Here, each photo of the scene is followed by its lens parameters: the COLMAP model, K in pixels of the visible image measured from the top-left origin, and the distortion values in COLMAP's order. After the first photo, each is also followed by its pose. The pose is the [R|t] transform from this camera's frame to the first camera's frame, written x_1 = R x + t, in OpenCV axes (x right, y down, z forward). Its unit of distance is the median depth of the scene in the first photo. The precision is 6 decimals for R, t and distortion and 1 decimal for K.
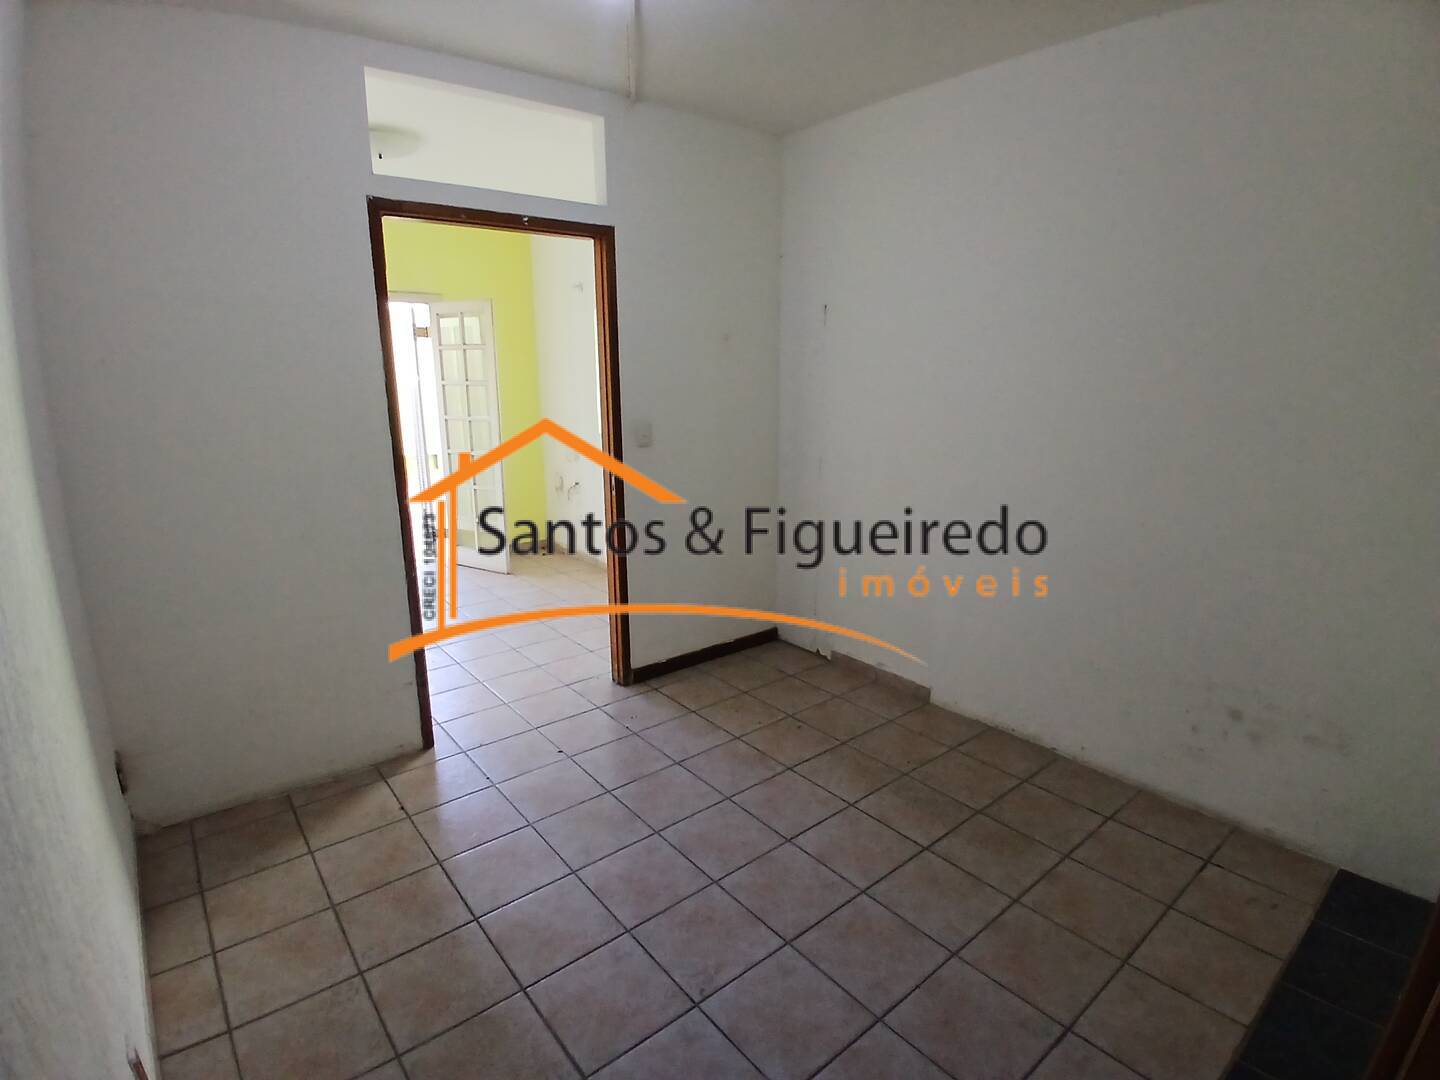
lens RADIAL K [[728.1, 0, 720.0], [0, 728.1, 540.0], [0, 0, 1]] dist [0.000570, -0.037087]
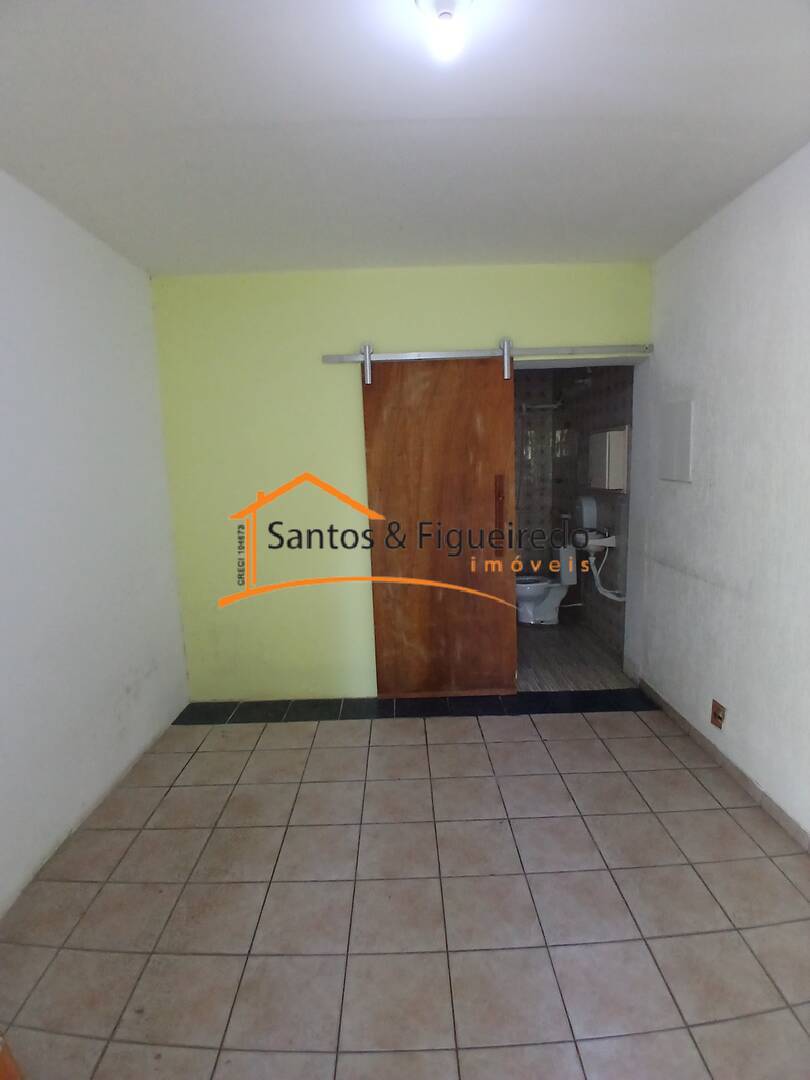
lens RADIAL K [[546.0, 0, 405.0], [0, 546.0, 540.0], [0, 0, 1]] dist [0.000570, -0.037087]
pose [[-0.781216, -0.064925, 0.620876, -0.497052], [0.170920, 0.934327, 0.312761, -0.355999], [-0.600407, 0.350454, -0.718814, 1.521976]]
